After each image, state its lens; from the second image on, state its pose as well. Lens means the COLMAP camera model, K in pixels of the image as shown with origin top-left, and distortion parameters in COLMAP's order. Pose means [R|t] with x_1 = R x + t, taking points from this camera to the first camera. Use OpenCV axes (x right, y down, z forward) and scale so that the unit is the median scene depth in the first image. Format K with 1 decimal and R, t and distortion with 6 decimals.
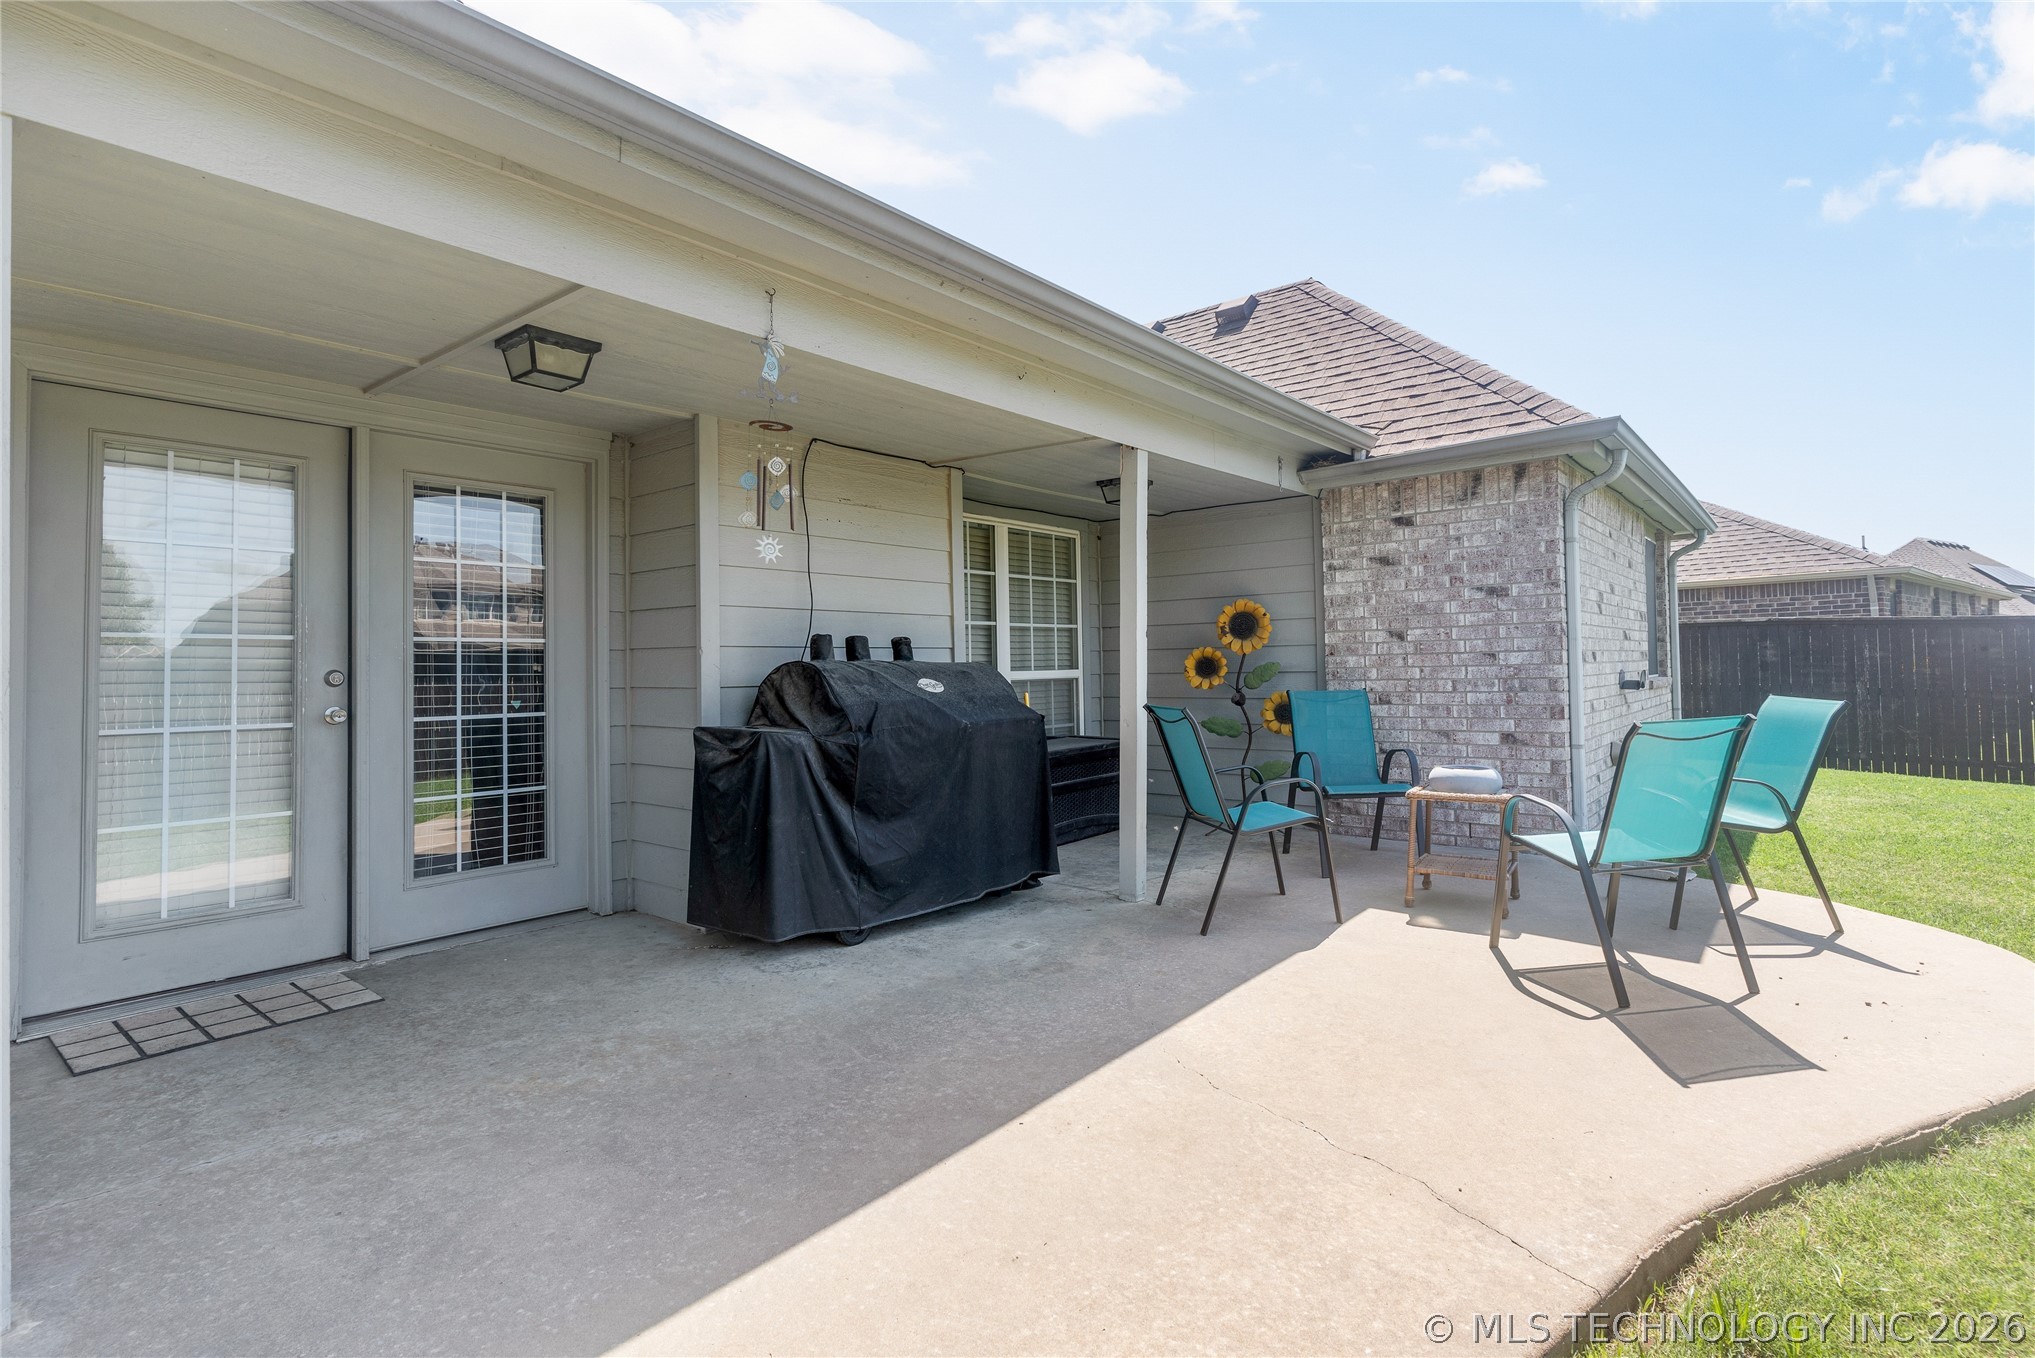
lens RADIAL K [[984.9, 0, 1021.7], [0, 984.9, 650.3], [0, 0, 1]] dist [0.000464, 0.002755]
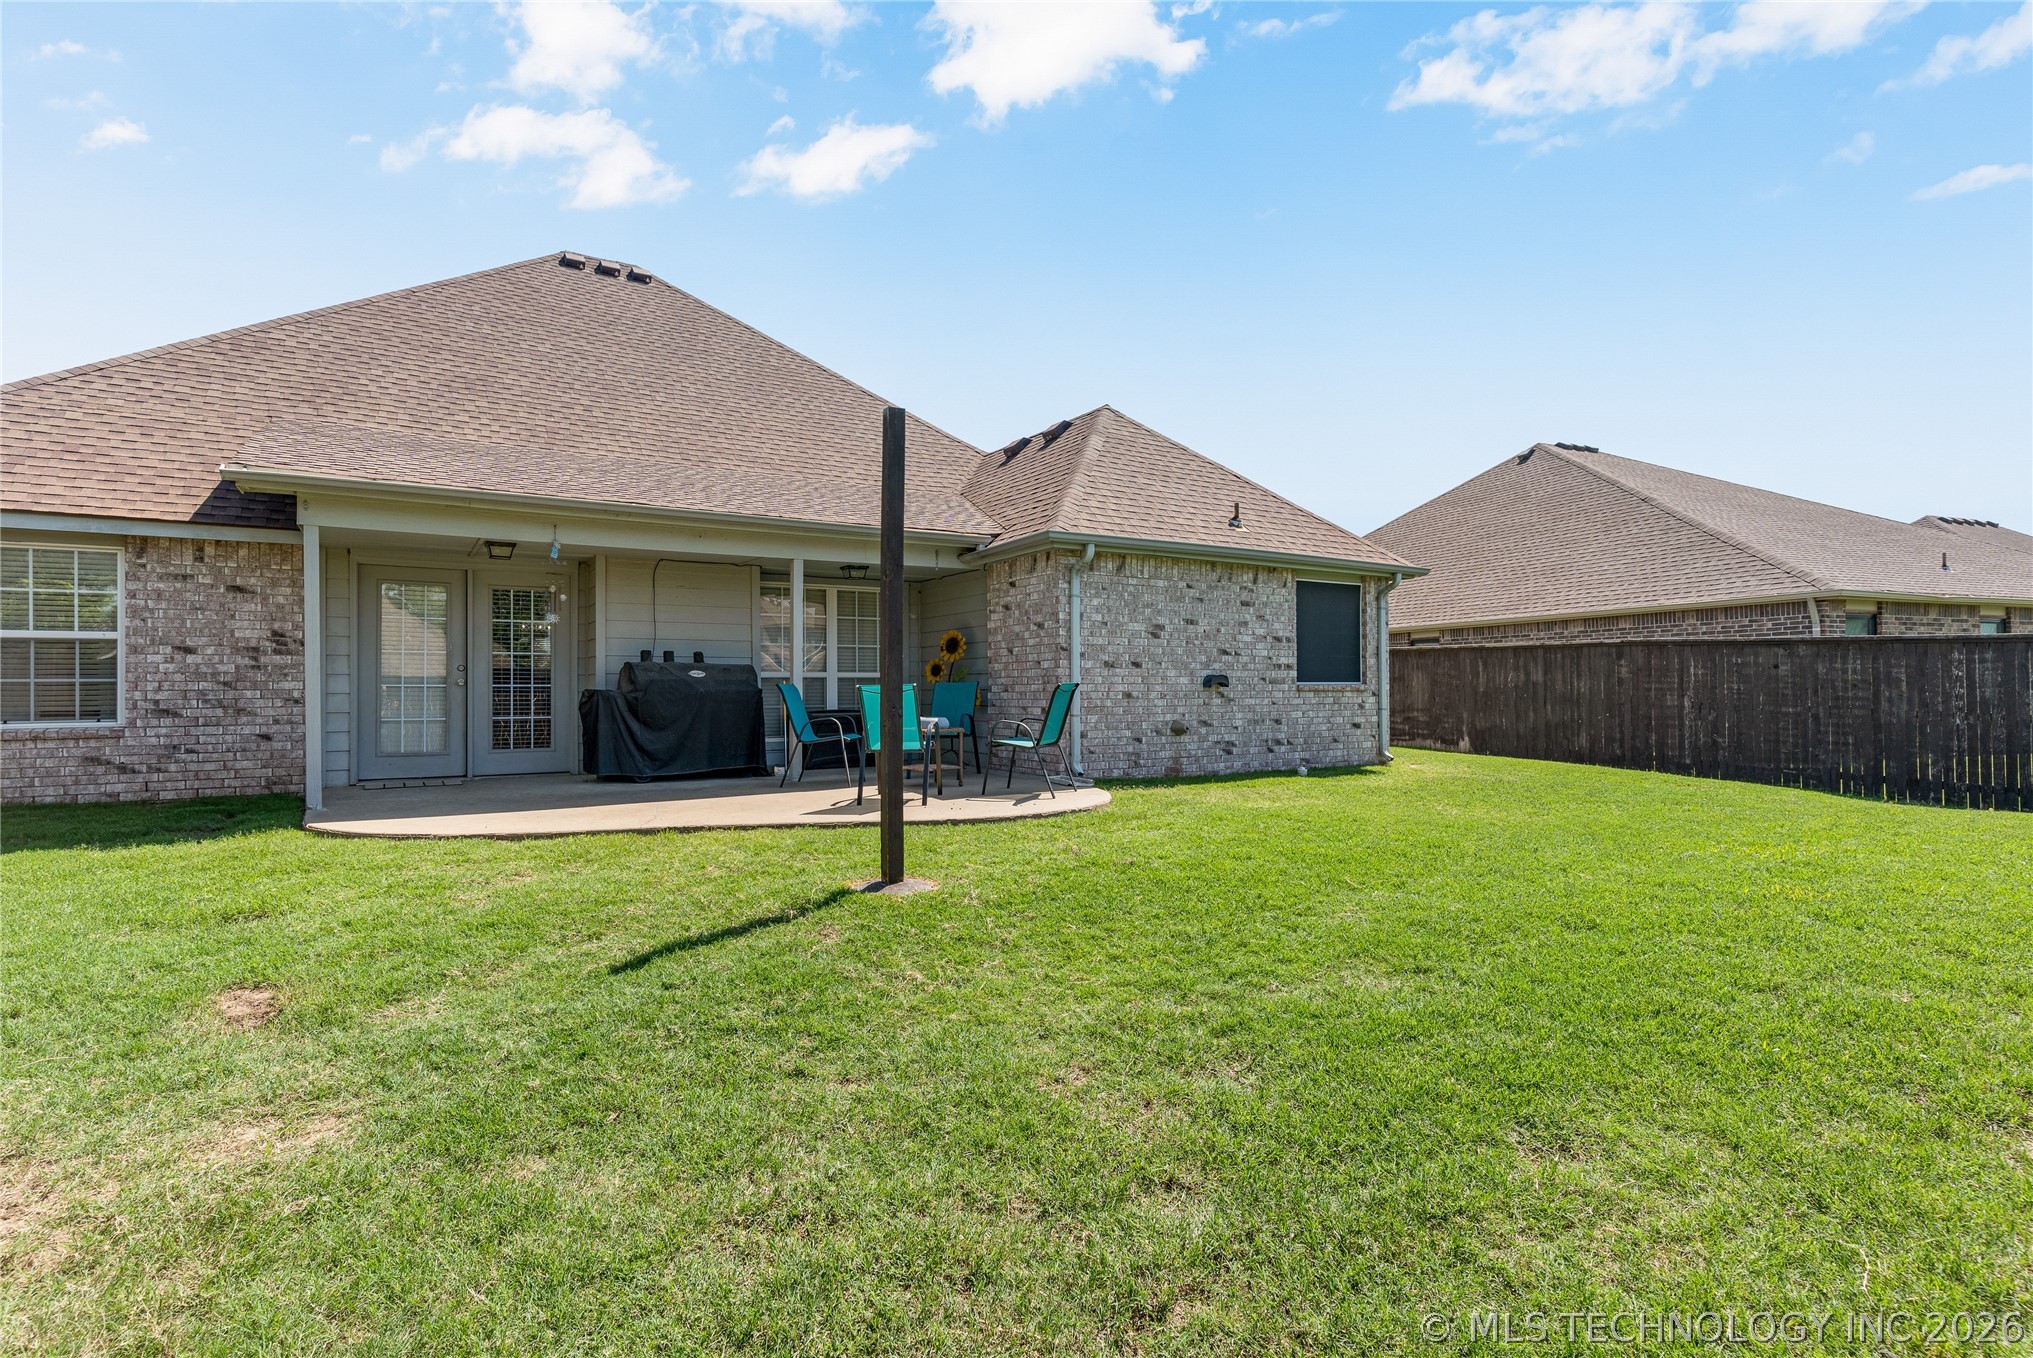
lens RADIAL K [[983.9, 0, 1010.4], [0, 983.9, 686.2], [0, 0, 1]] dist [0.000464, 0.002755]
pose [[0.948393, 0.009692, -0.316950, 0.963480], [-0.005611, 0.999889, 0.013785, 0.022086], [0.317048, -0.011295, 0.948342, -0.640242]]
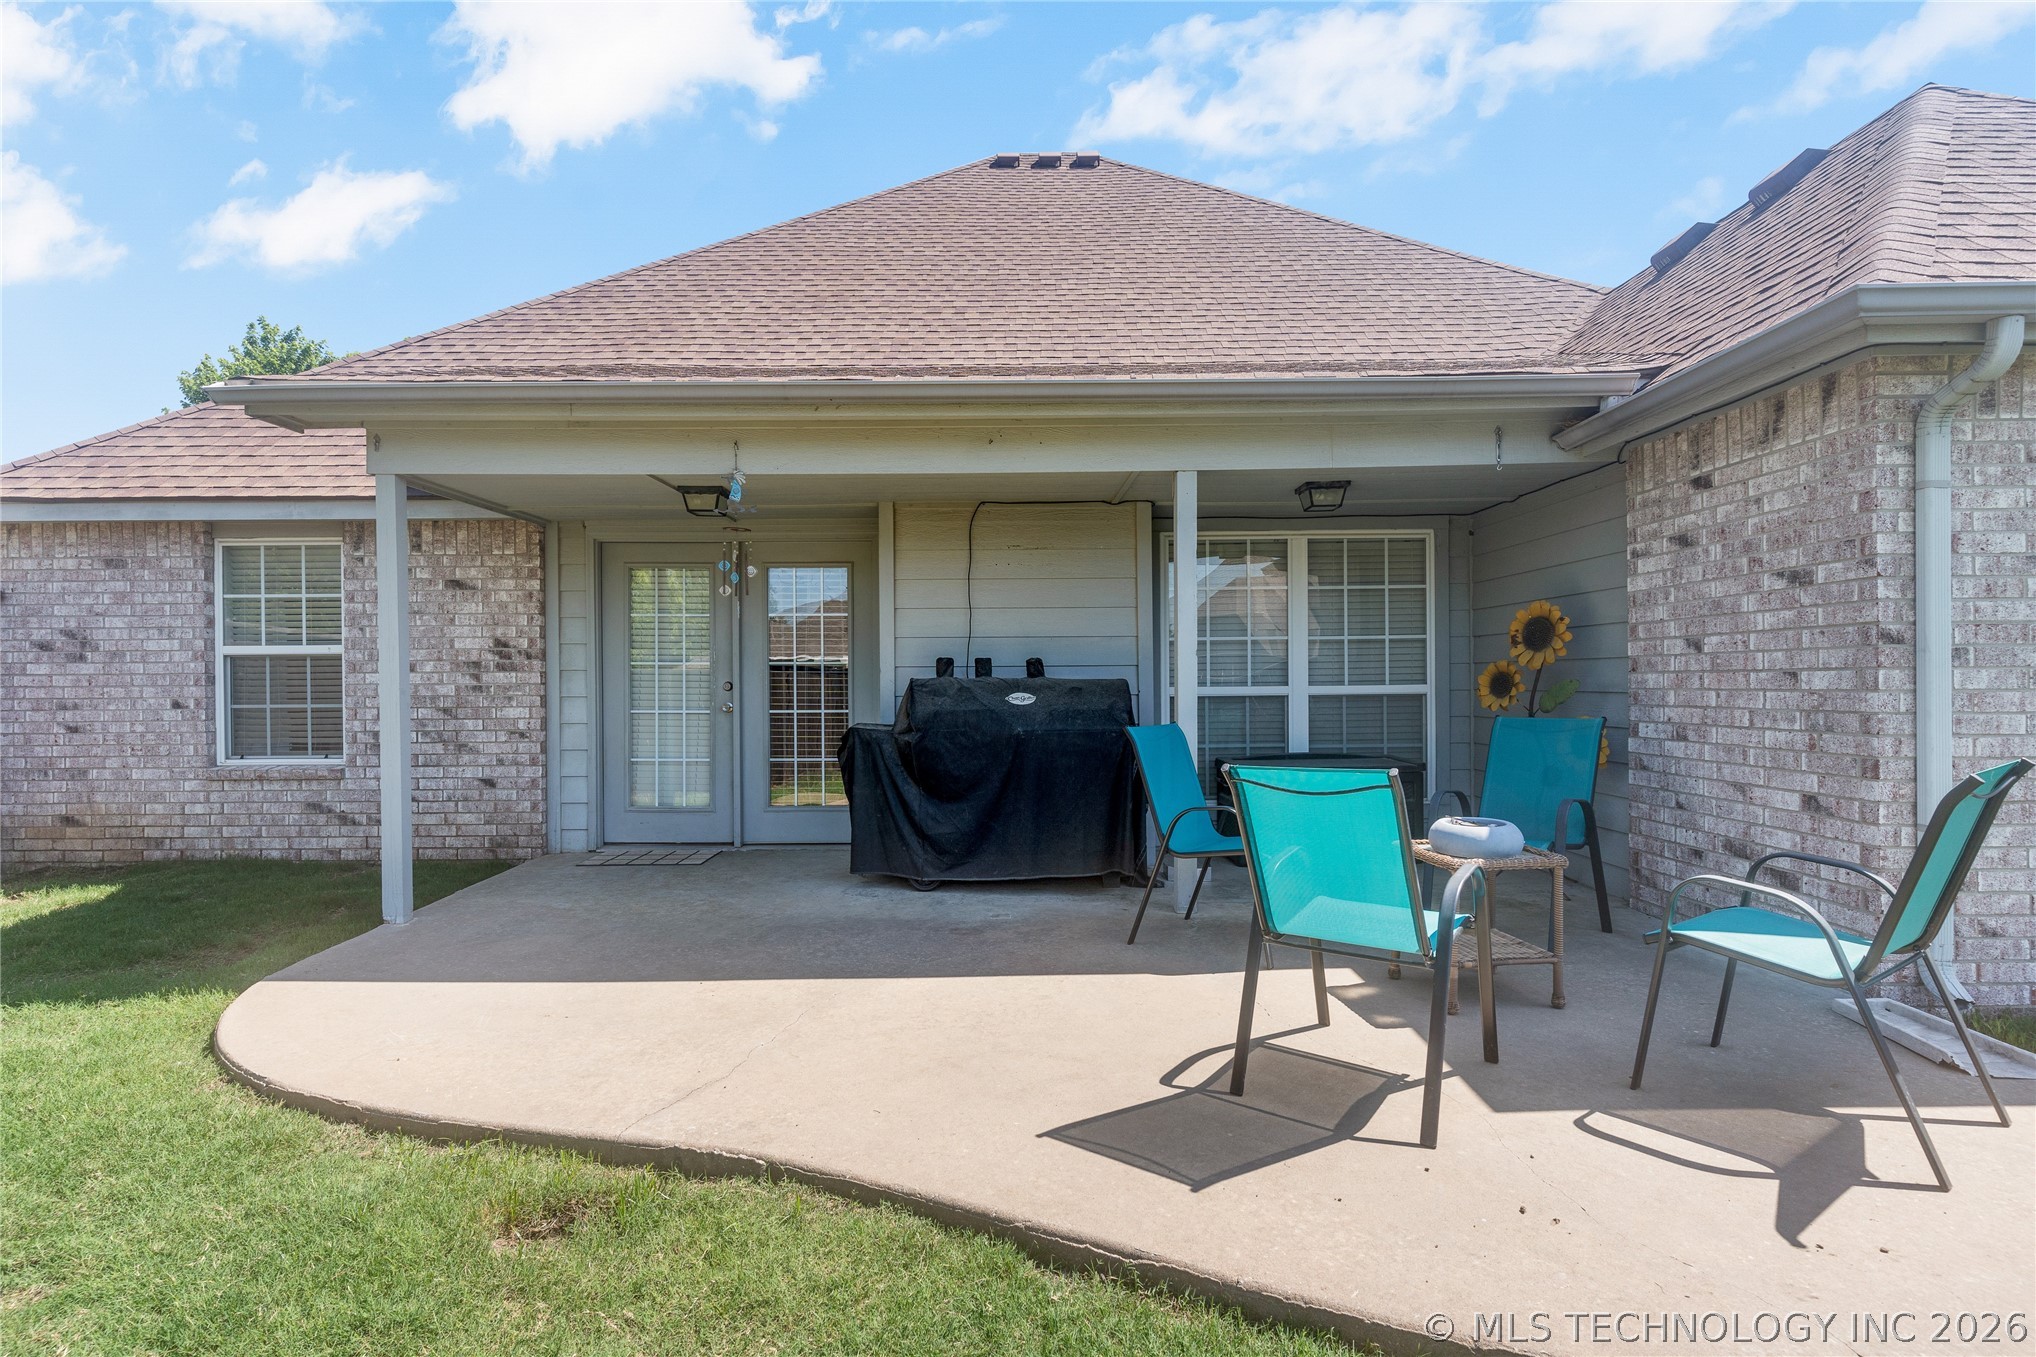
lens RADIAL K [[985.4, 0, 1012.4], [0, 985.4, 681.8], [0, 0, 1]] dist [0.000464, 0.002755]
pose [[0.636141, 0.014435, -0.771438, 0.646067], [0.007353, 0.999666, 0.024769, -0.010341], [0.771538, -0.021429, 0.635823, 0.176639]]
